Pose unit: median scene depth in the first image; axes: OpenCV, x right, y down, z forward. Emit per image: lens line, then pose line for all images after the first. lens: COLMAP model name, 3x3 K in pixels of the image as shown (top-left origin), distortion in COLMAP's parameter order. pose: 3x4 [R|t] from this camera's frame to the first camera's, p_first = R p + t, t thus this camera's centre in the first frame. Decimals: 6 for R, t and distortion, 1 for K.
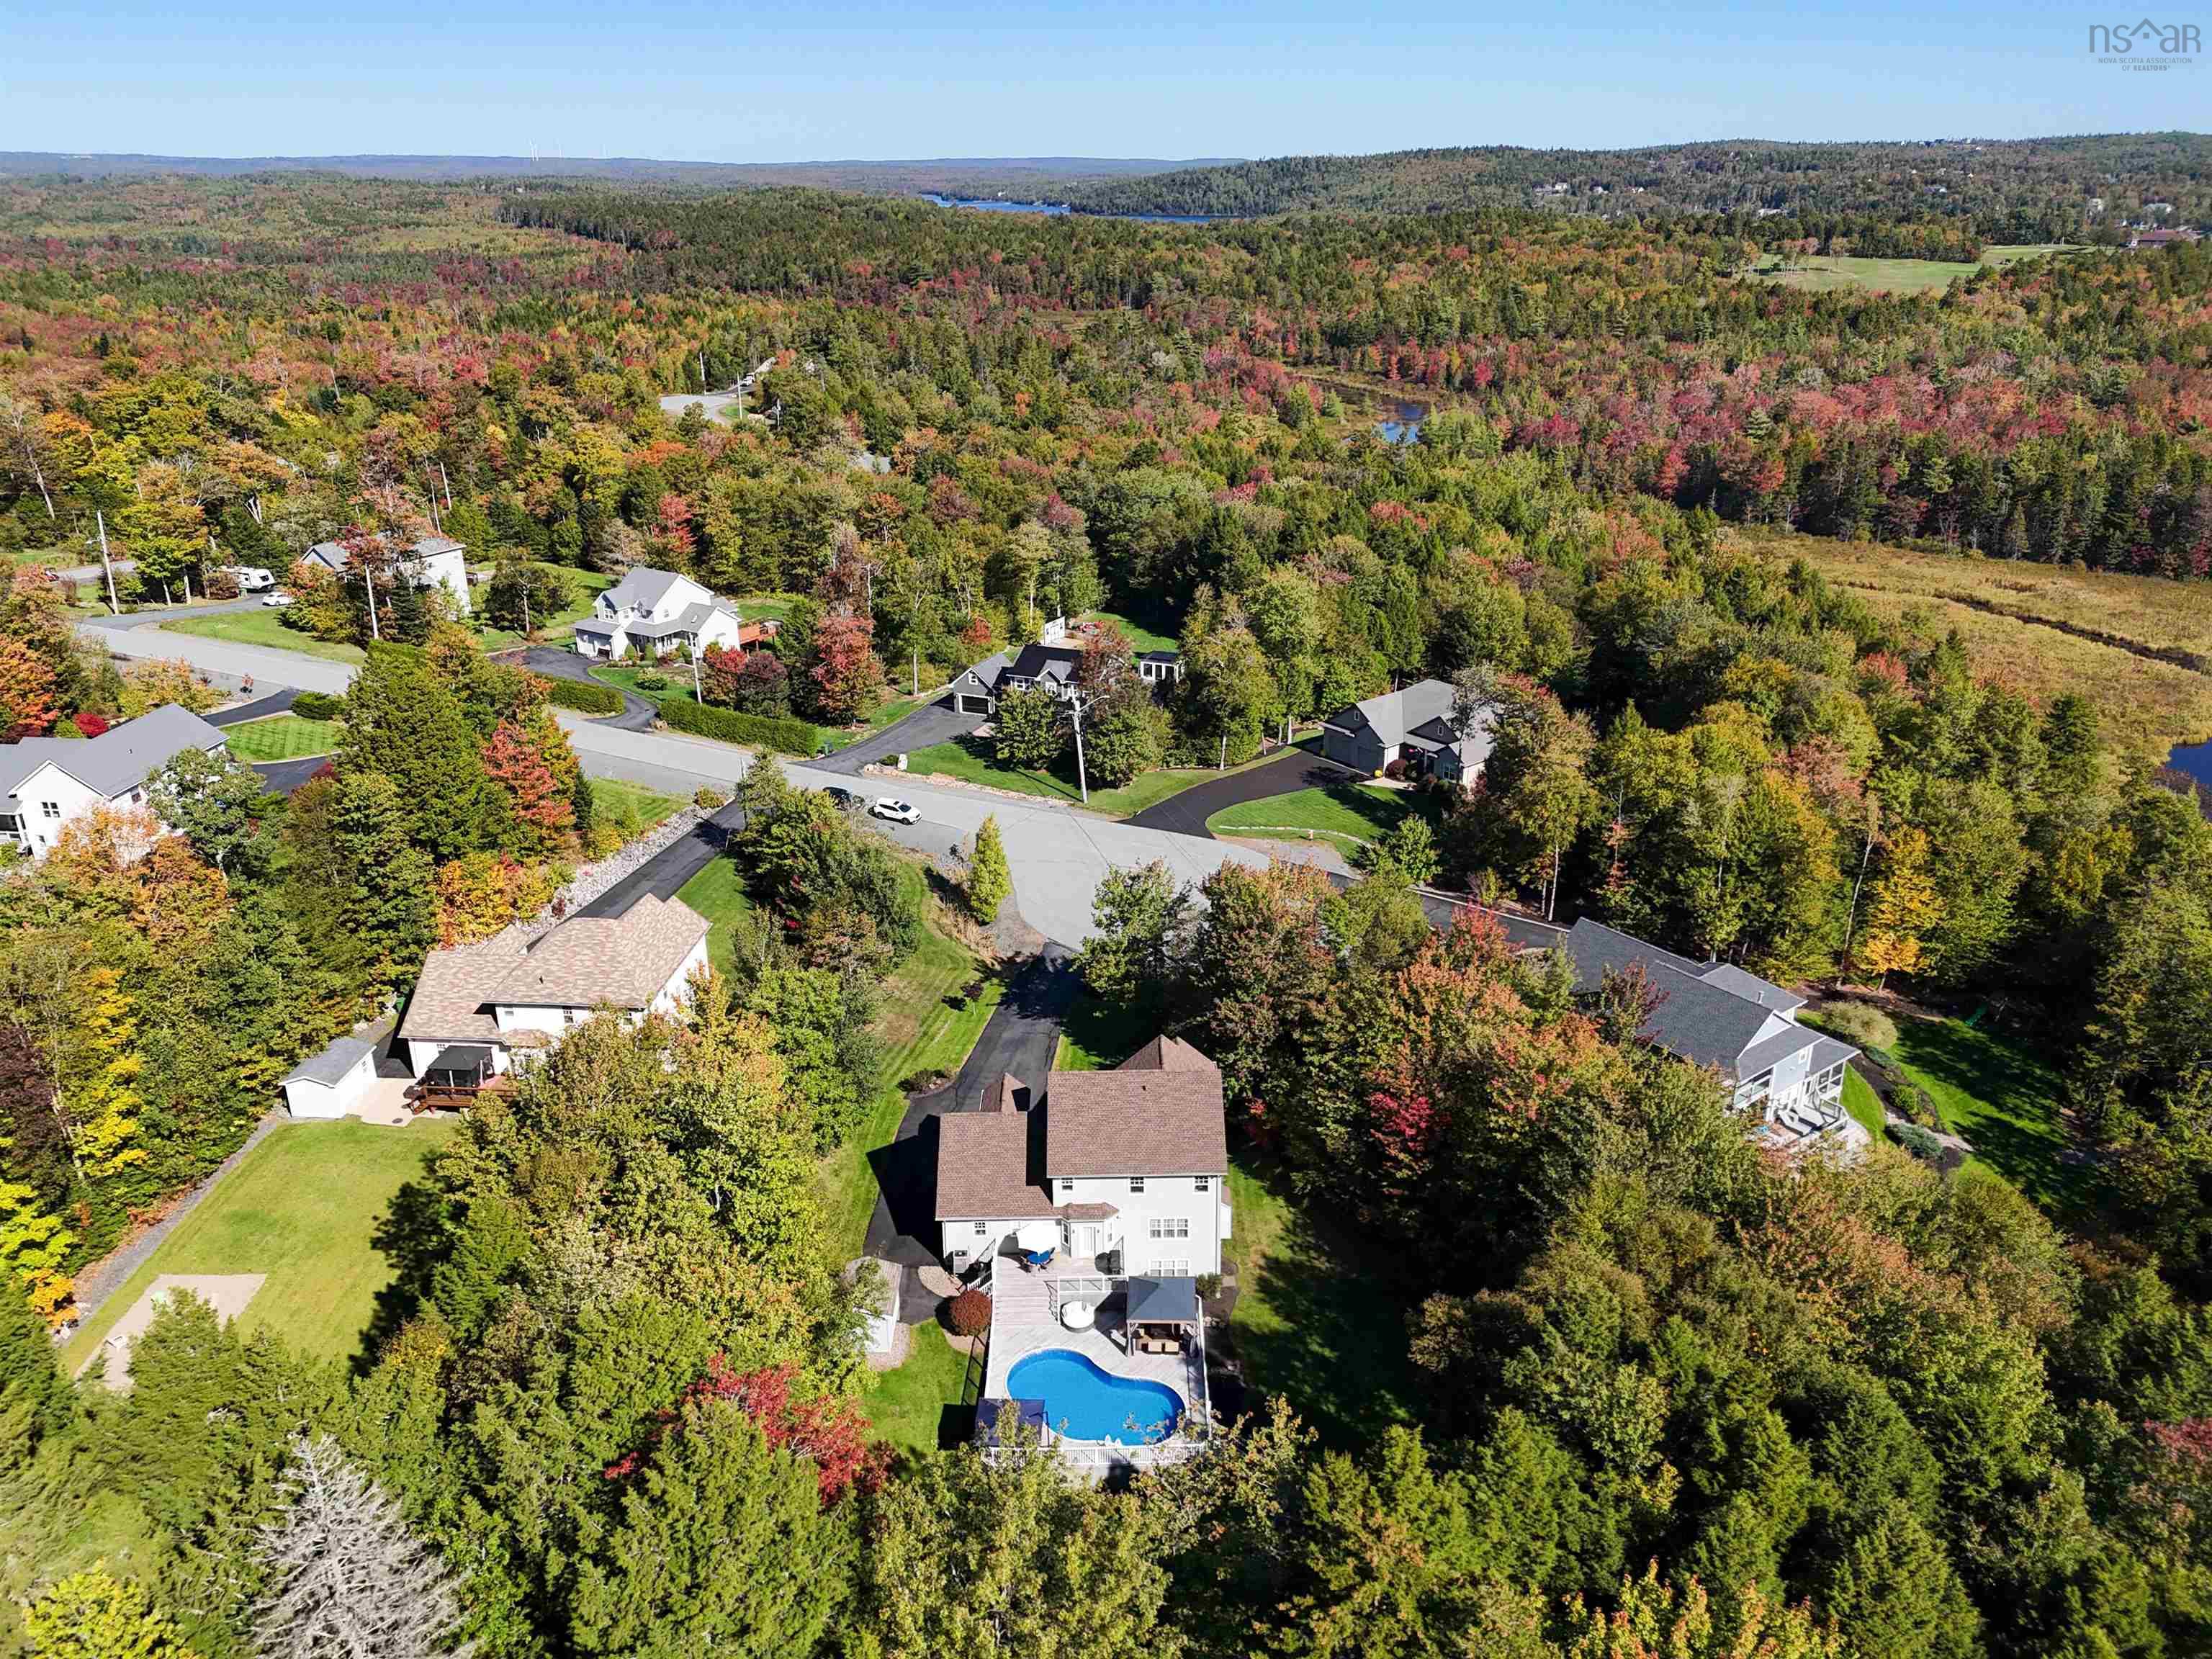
lens RADIAL K [[1609.0, 0, 1106.0], [0, 1609.0, 829.5], [0, 0, 1]] dist [0.102890, -0.108455]
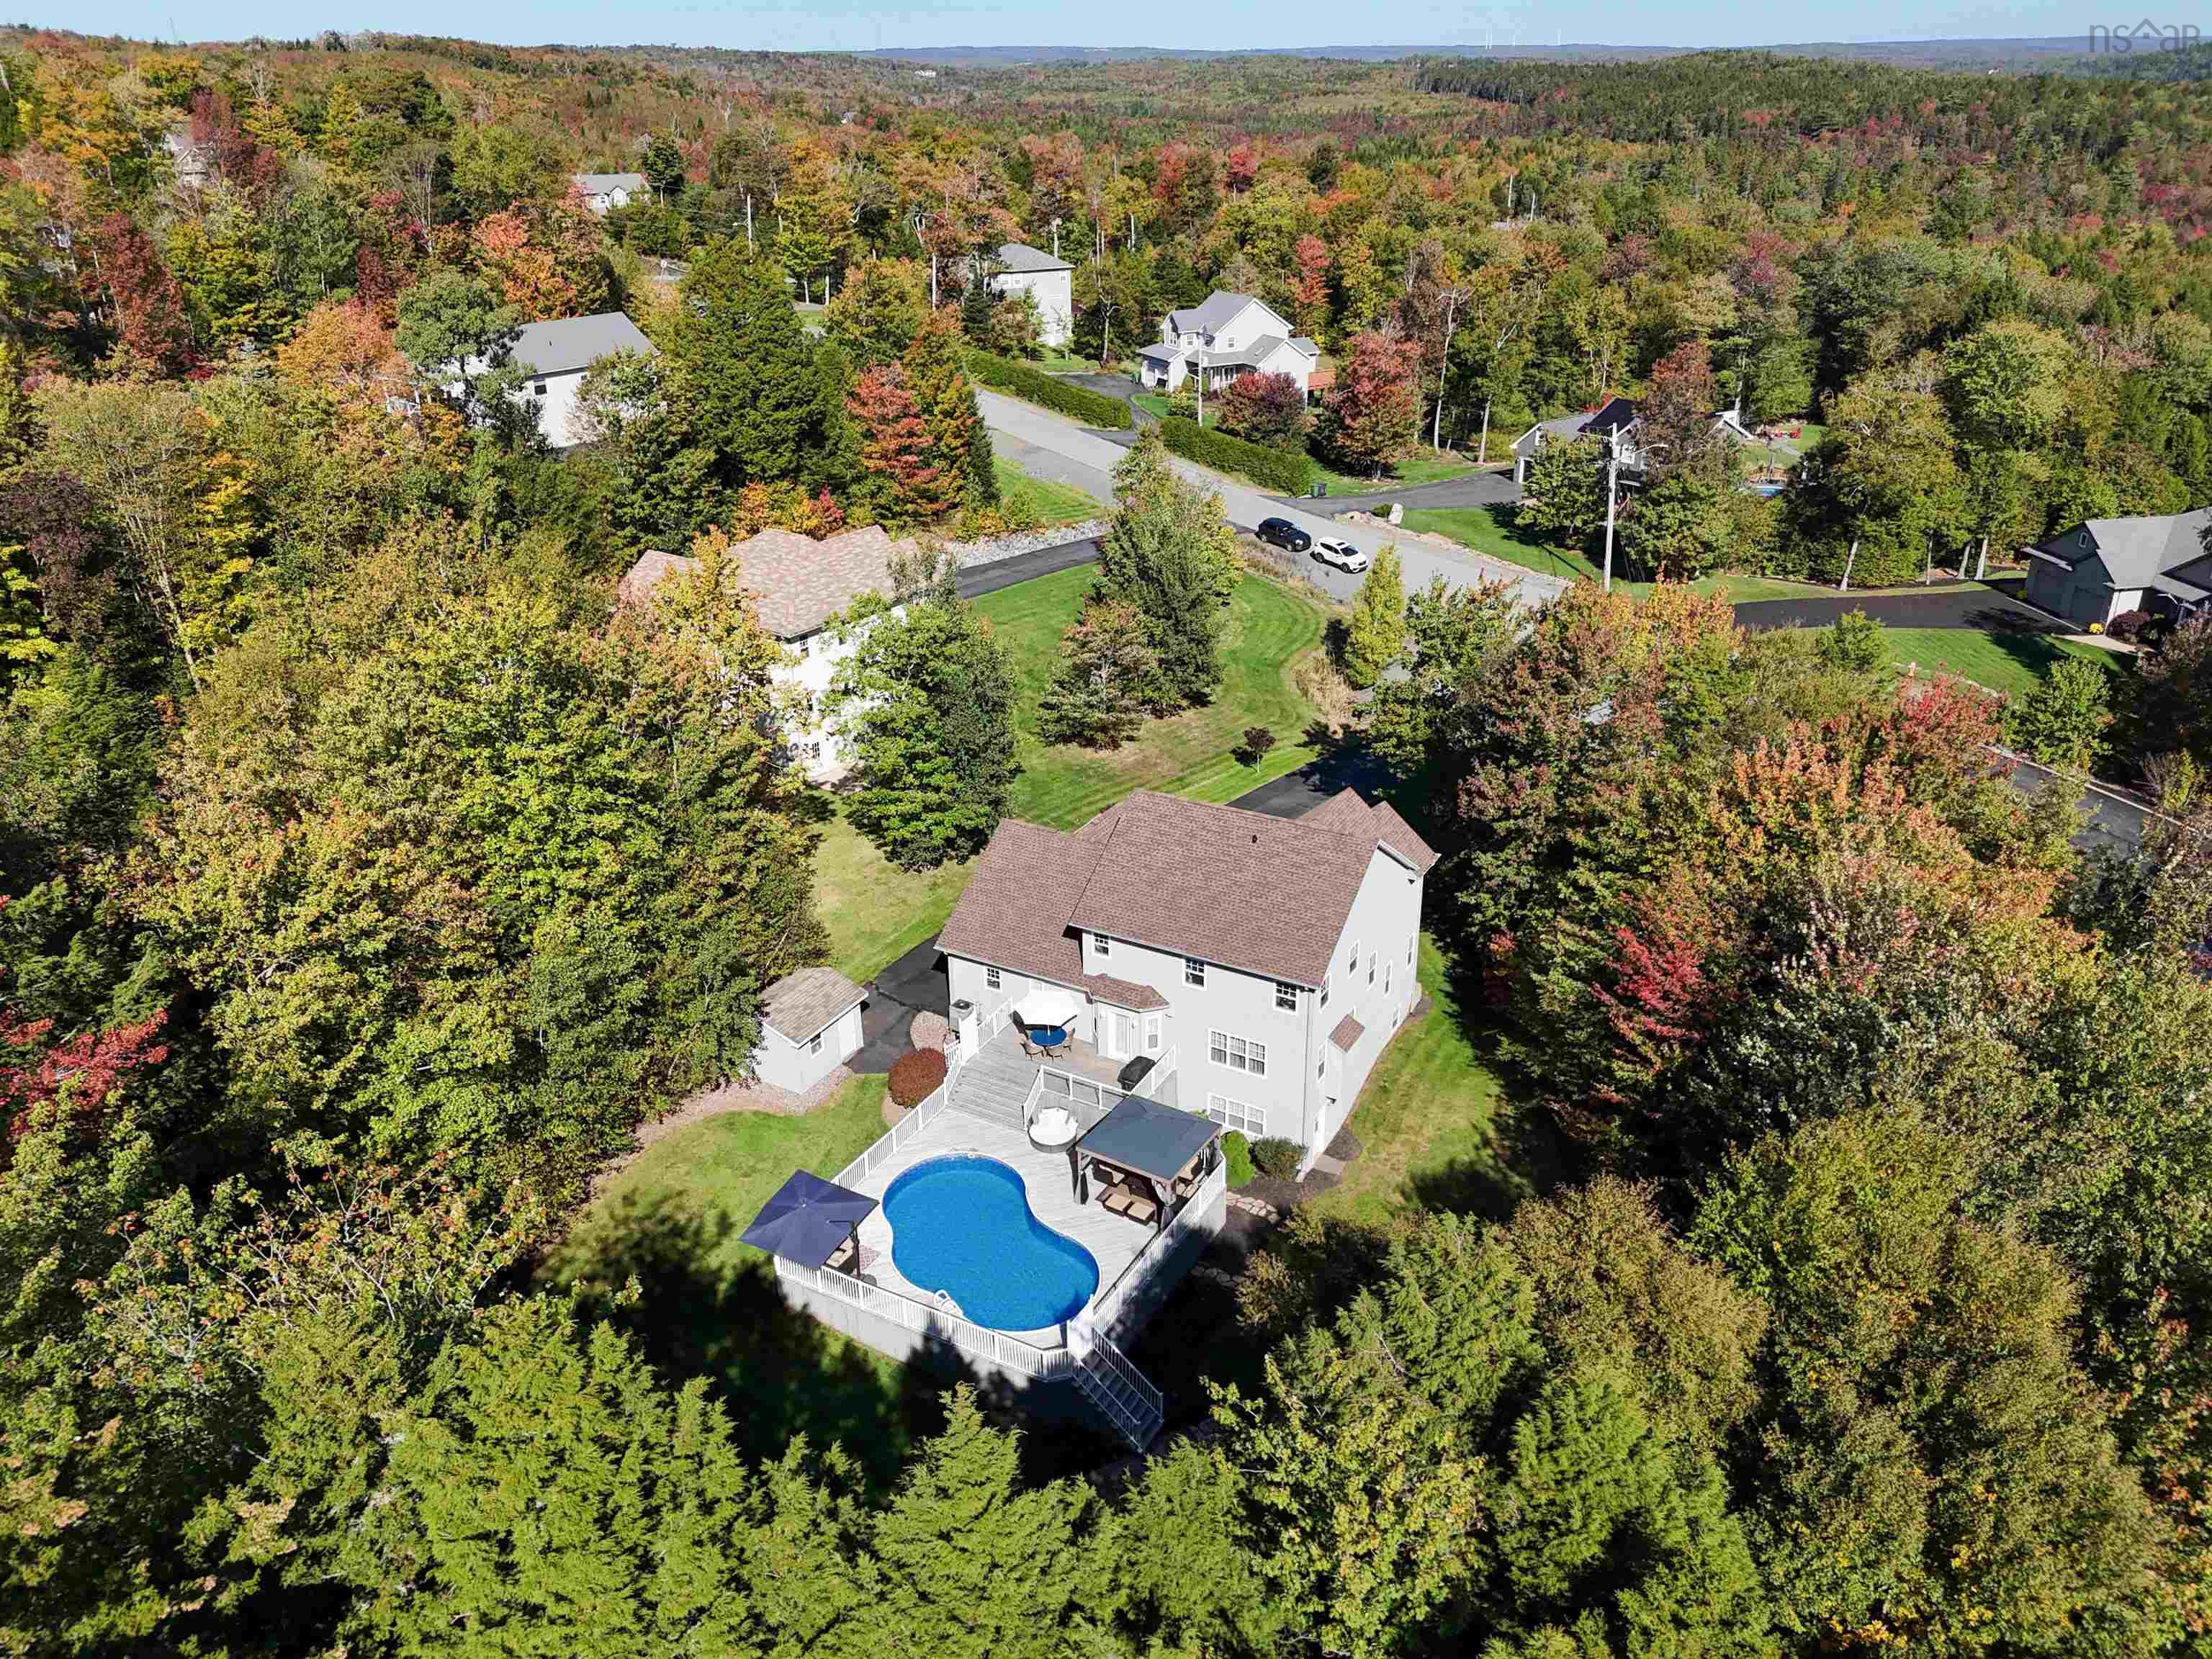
lens RADIAL K [[1609.0, 0, 1106.0], [0, 1609.0, 829.5], [0, 0, 1]] dist [0.102890, -0.108455]
pose [[0.869588, 0.212898, -0.445524, 0.134061], [-0.186325, 0.977051, 0.103218, 0.052631], [0.457275, -0.006745, 0.889300, 0.206884]]
